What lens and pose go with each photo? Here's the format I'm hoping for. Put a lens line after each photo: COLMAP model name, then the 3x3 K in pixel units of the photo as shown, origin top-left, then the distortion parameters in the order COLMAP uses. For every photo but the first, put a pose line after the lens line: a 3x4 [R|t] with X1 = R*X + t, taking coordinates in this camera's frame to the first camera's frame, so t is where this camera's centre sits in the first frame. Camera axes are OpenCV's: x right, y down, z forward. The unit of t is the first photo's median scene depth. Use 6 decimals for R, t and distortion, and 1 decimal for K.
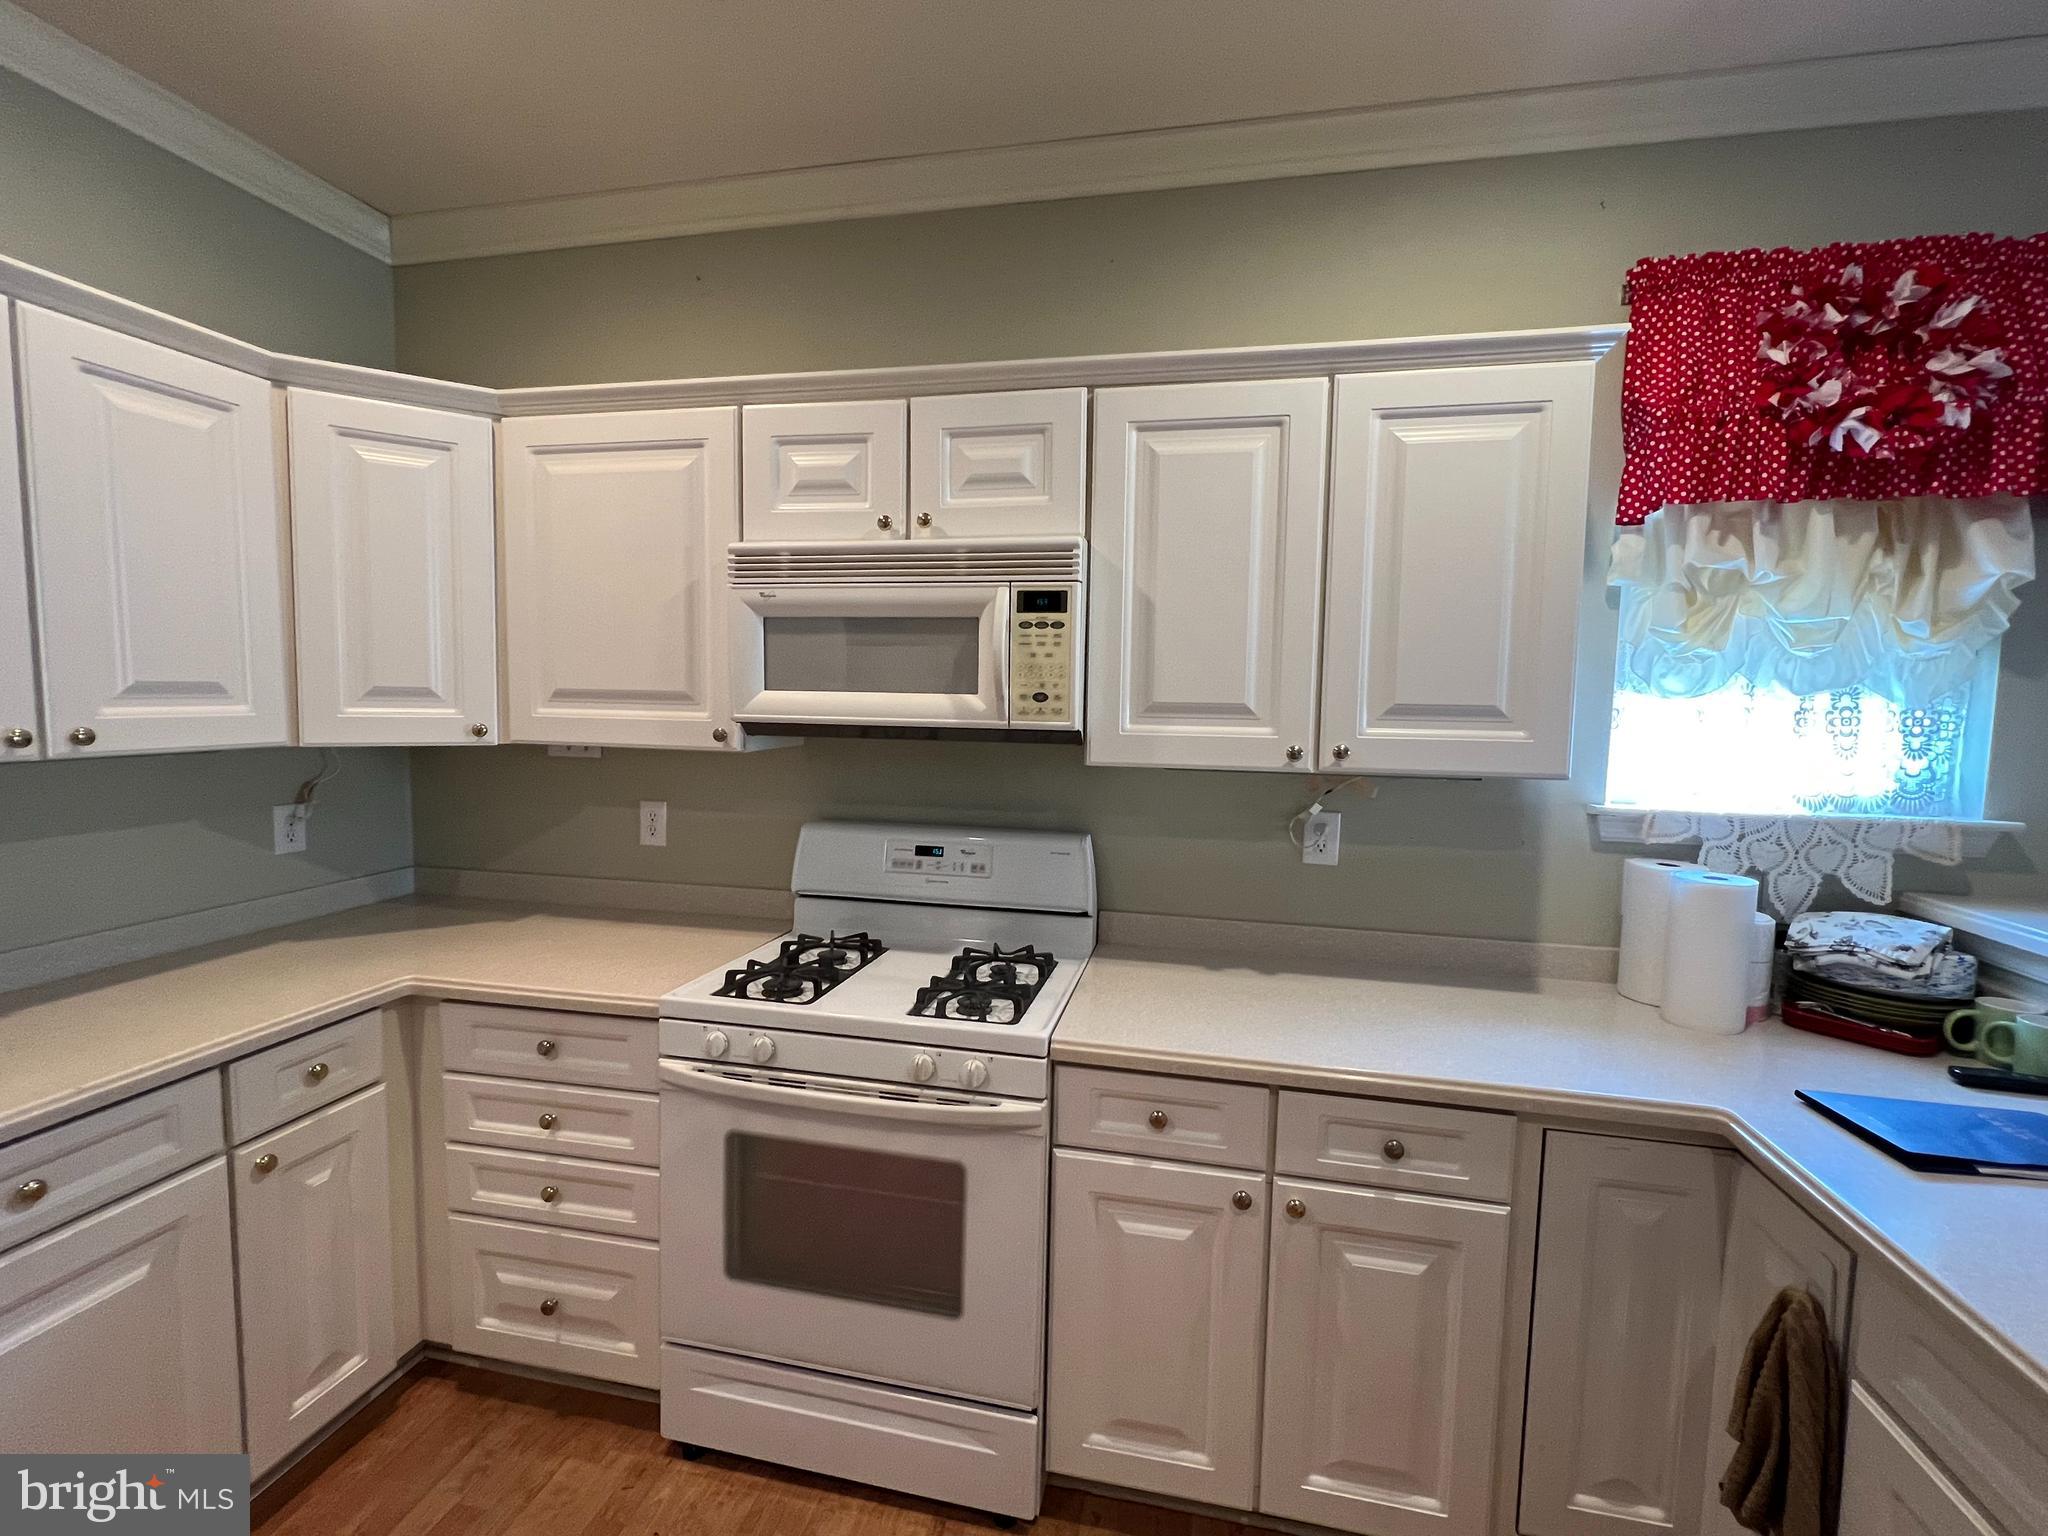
lens RADIAL K [[901.4, 0, 1024.0], [0, 901.4, 765.2], [0, 0, 1]] dist [-0.001264, -0.000720]
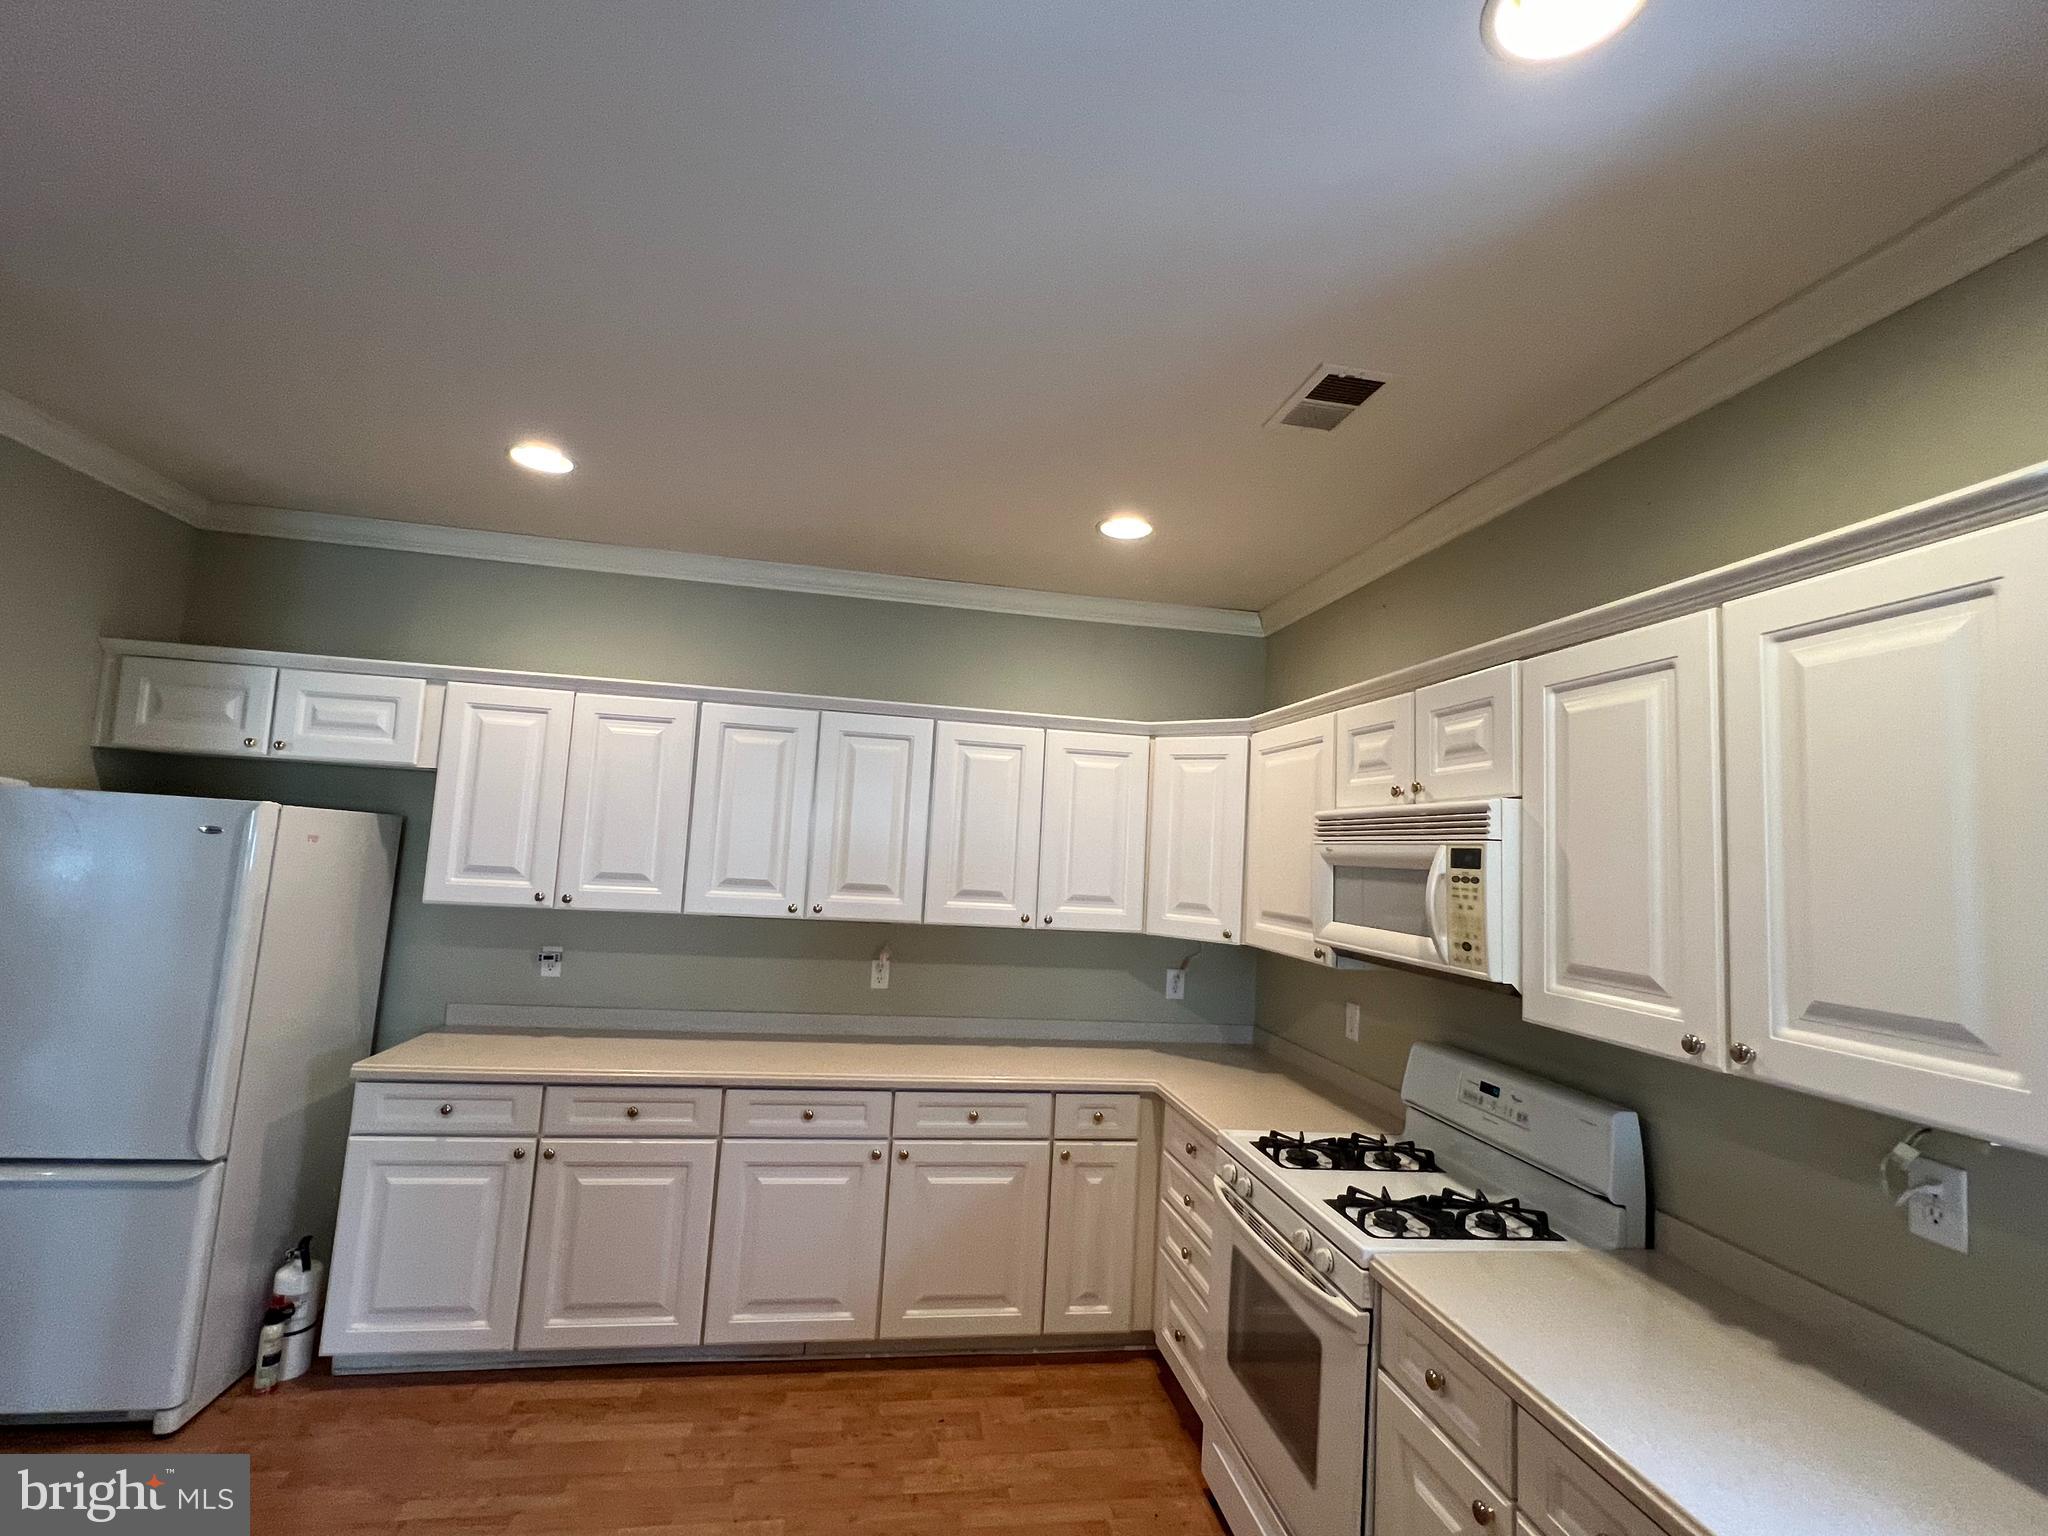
lens RADIAL K [[901.4, 0, 1019.6], [0, 901.4, 764.8], [0, 0, 1]] dist [-0.001264, -0.000720]
pose [[0.378045, -0.087603, -0.921633, 0.816501], [-0.121885, 0.982138, -0.143350, -0.068419], [0.917729, 0.166526, 0.360615, 0.083684]]
